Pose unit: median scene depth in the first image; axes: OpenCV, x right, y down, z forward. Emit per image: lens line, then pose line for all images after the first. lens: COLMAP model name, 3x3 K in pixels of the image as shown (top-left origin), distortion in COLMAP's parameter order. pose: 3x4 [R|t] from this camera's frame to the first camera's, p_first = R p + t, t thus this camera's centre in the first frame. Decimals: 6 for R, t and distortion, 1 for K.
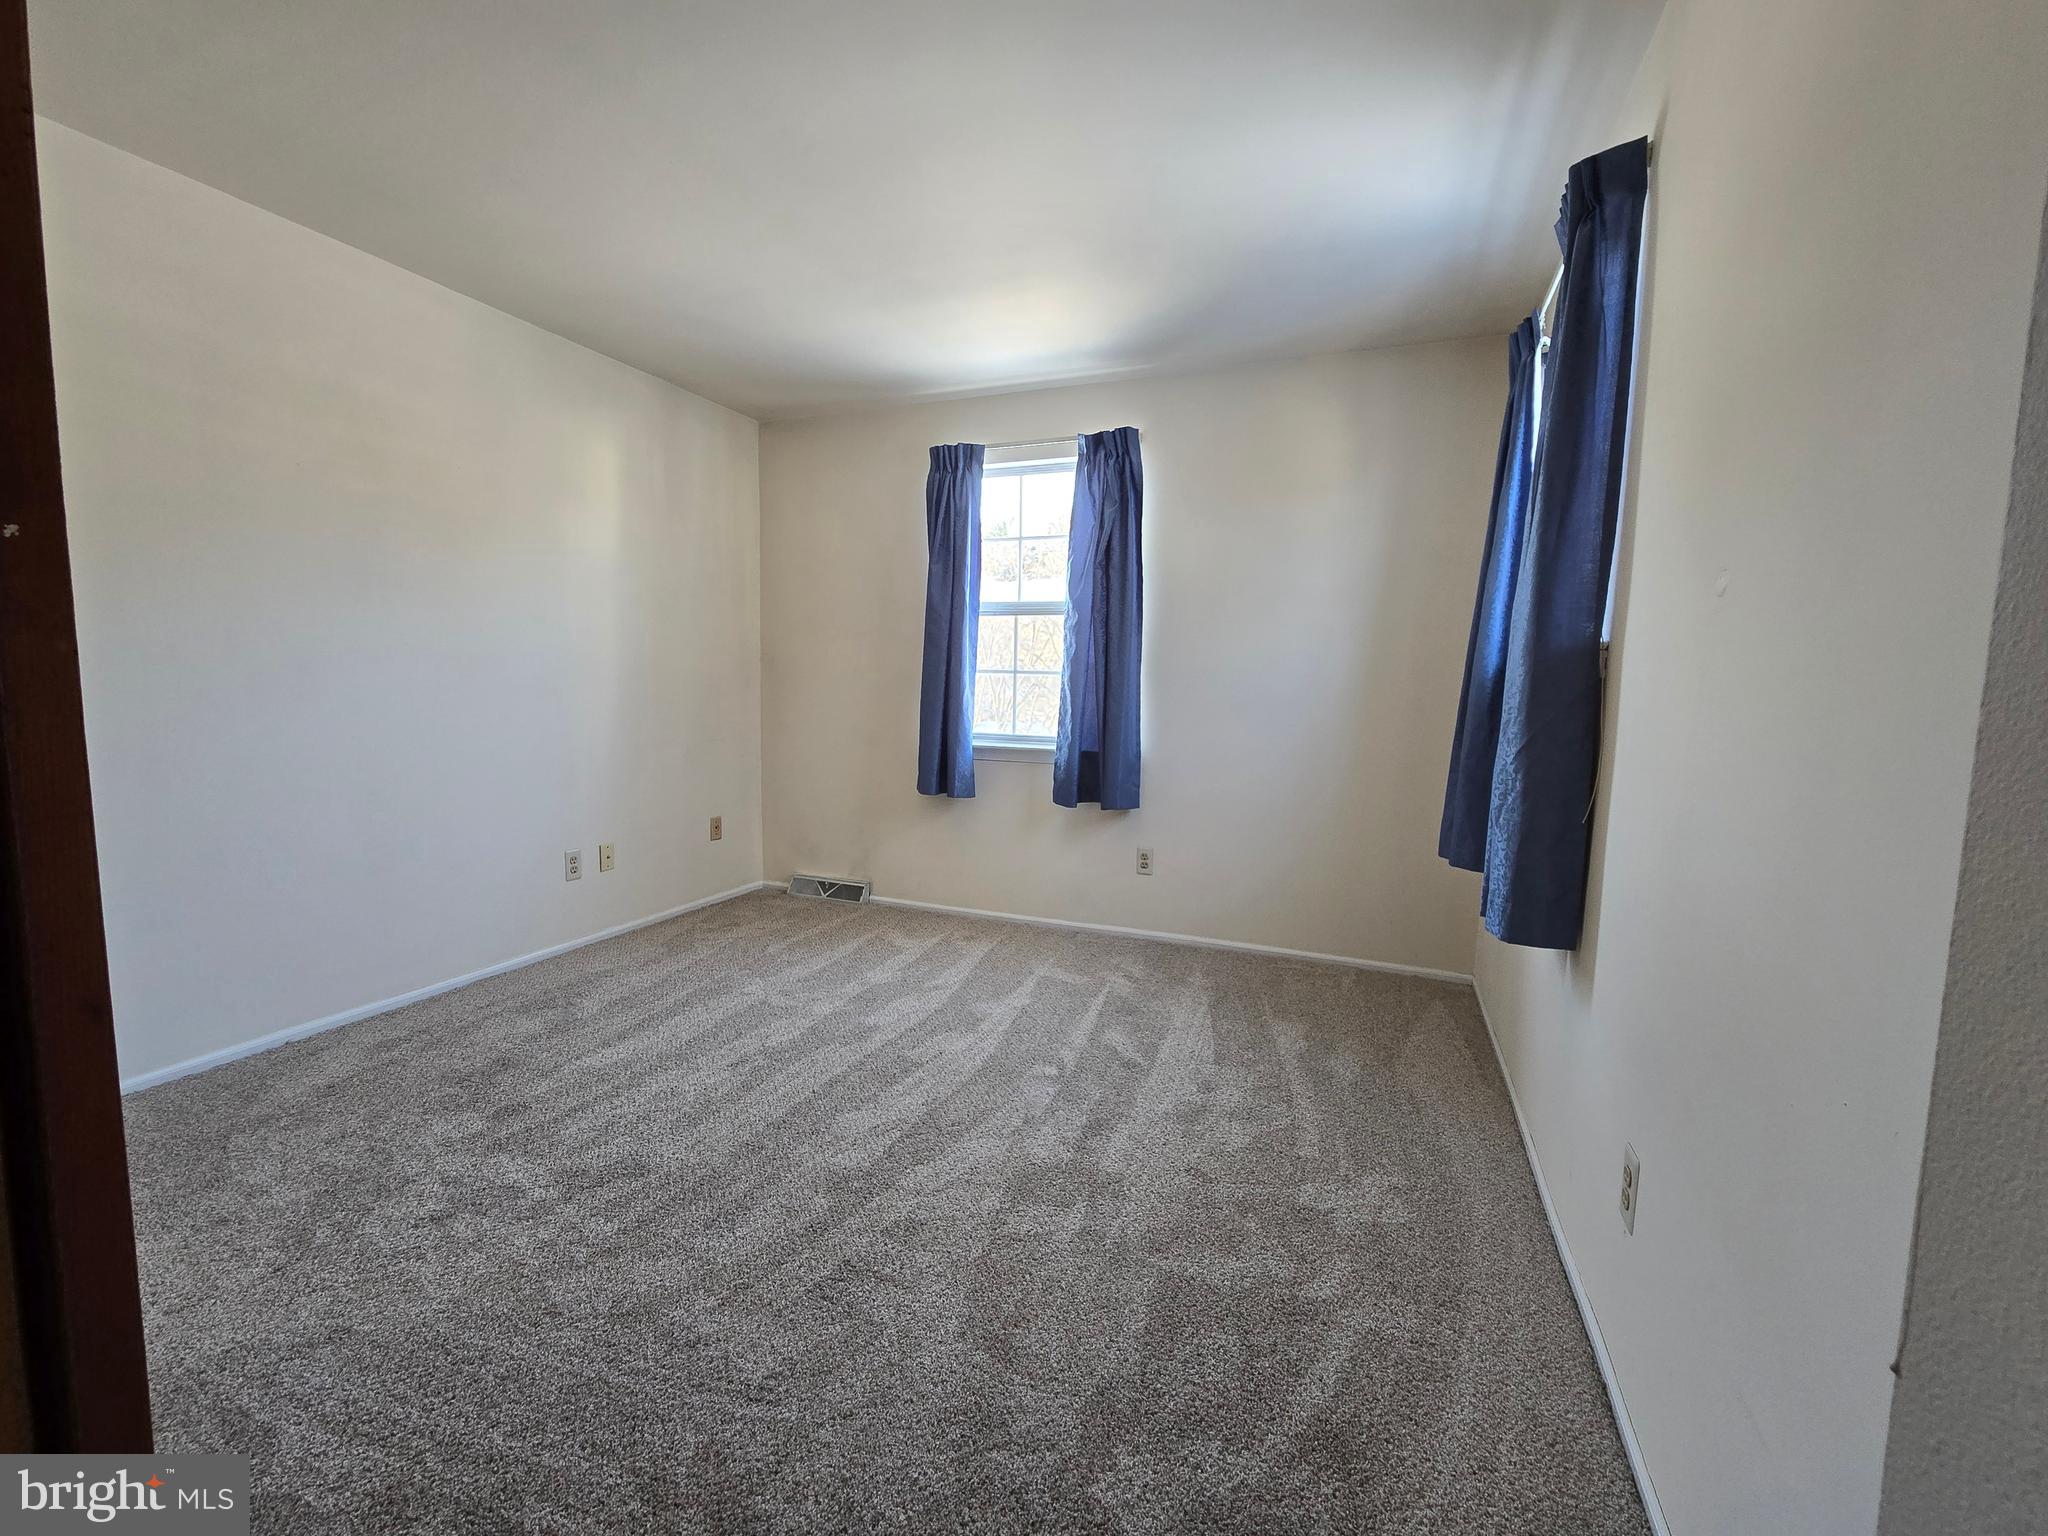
lens RADIAL K [[835.5, 0, 1024.0], [0, 835.5, 768.0], [0, 0, 1]] dist [-0.000600, 0.000172]
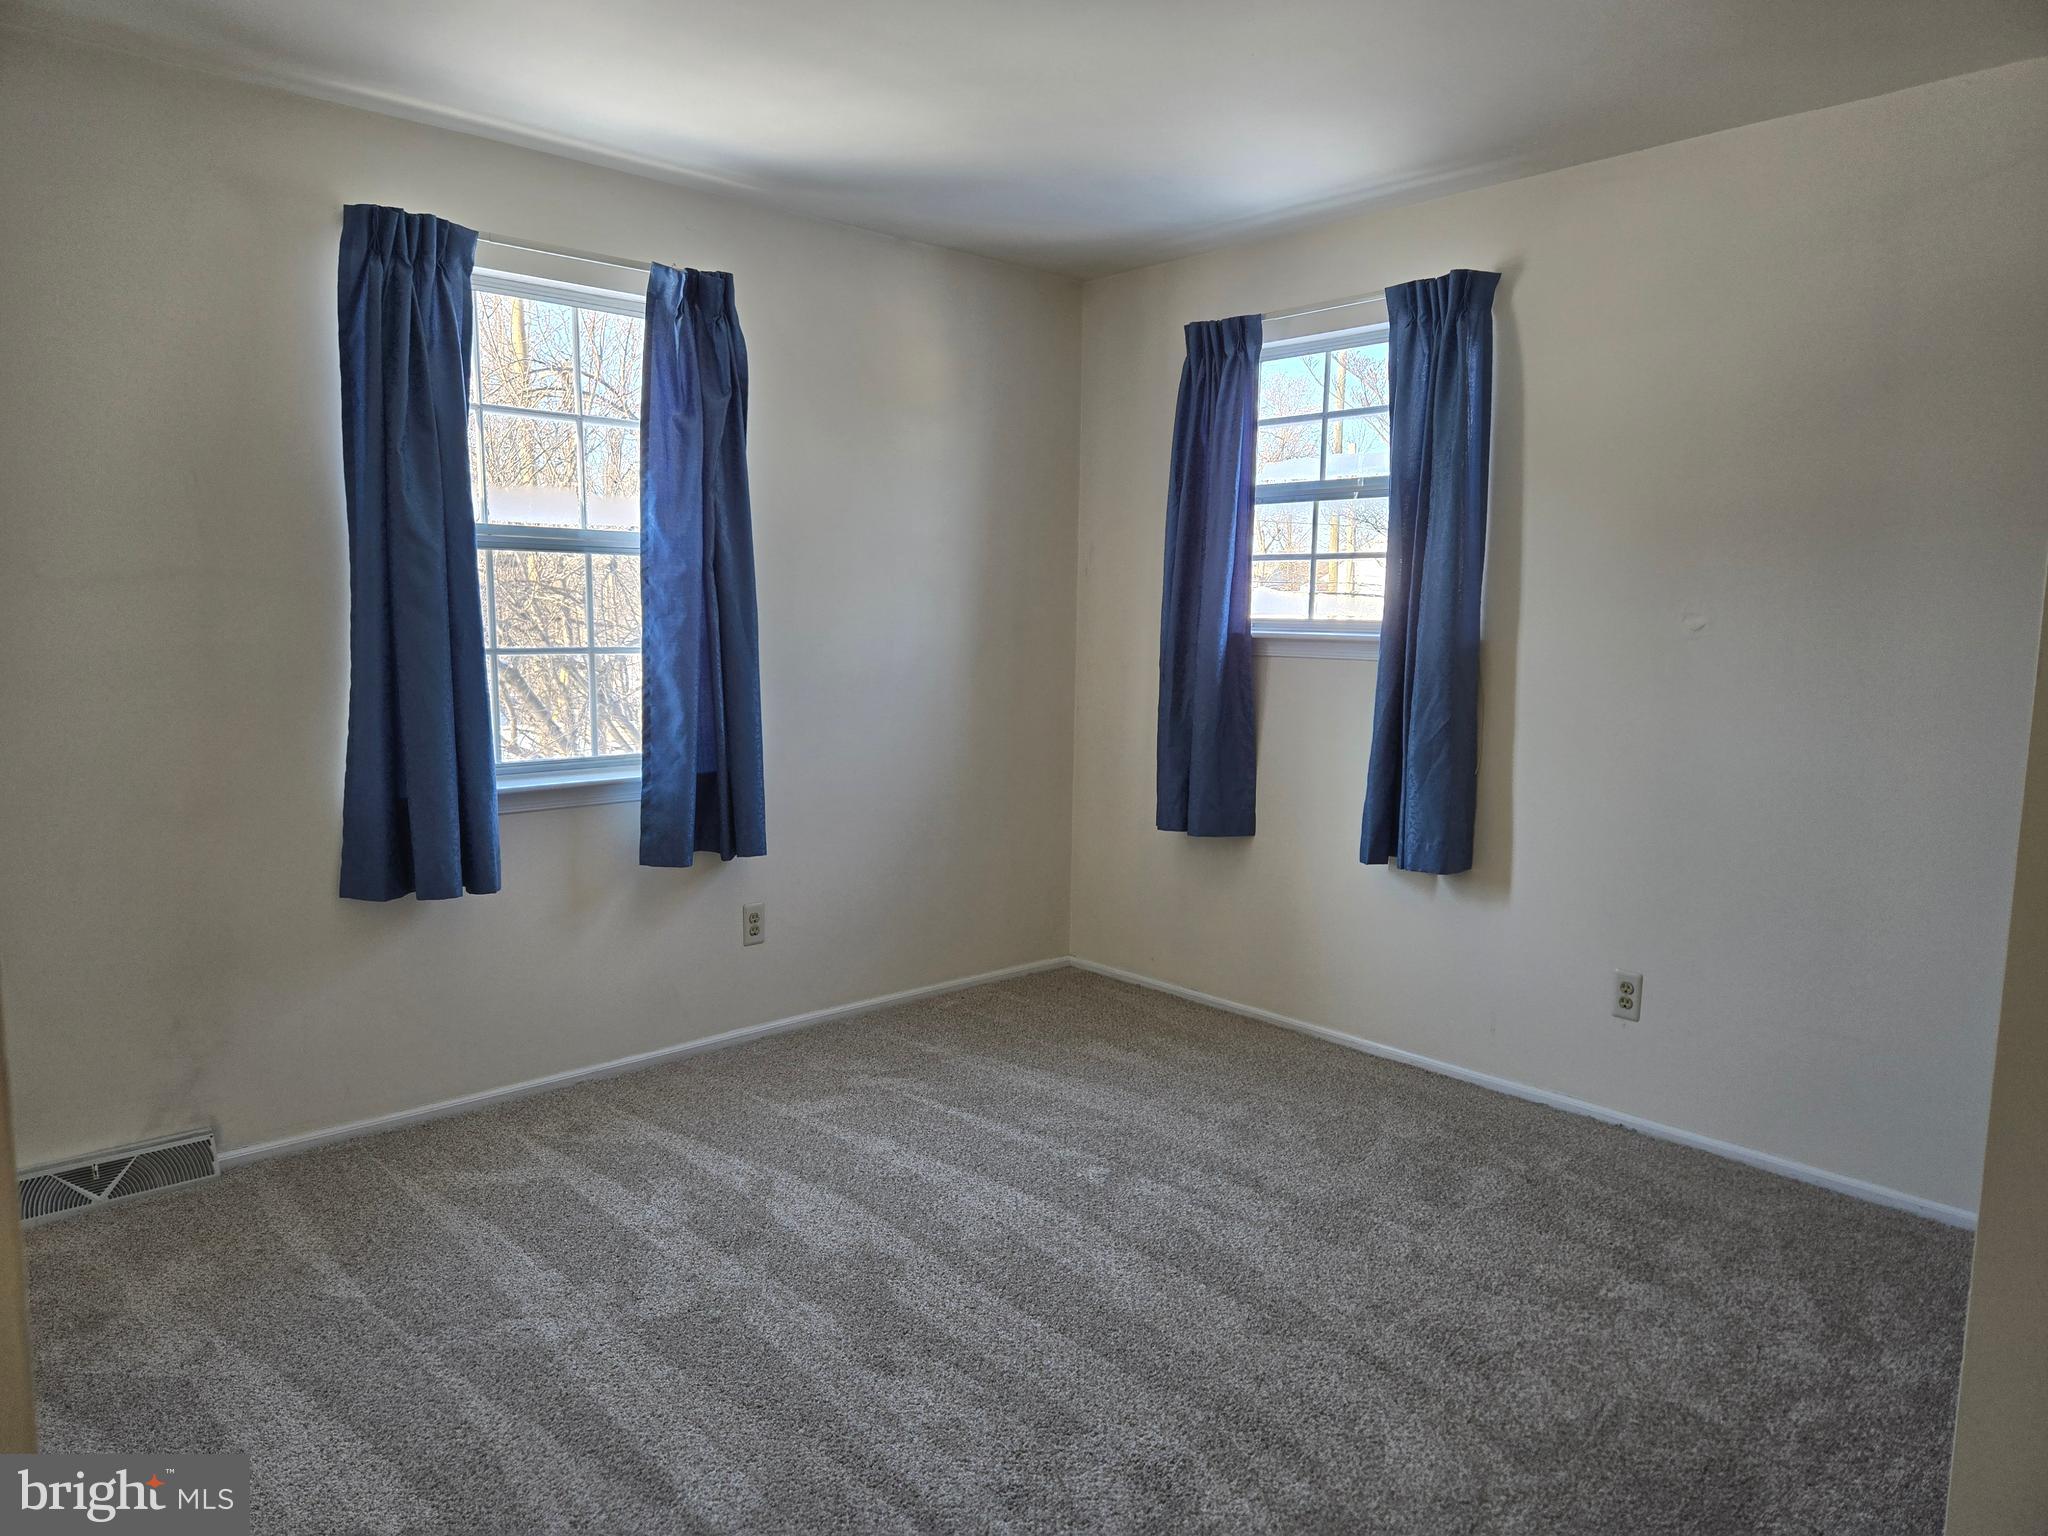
lens RADIAL K [[1380.2, 0, 1025.9], [0, 1380.2, 754.5], [0, 0, 1]] dist [0.035604, 0.000565]
pose [[0.423932, -0.106460, 0.899415, -0.866438], [0.094508, 0.992846, 0.072974, -0.097982], [-0.900749, 0.054066, 0.430961, 0.366970]]
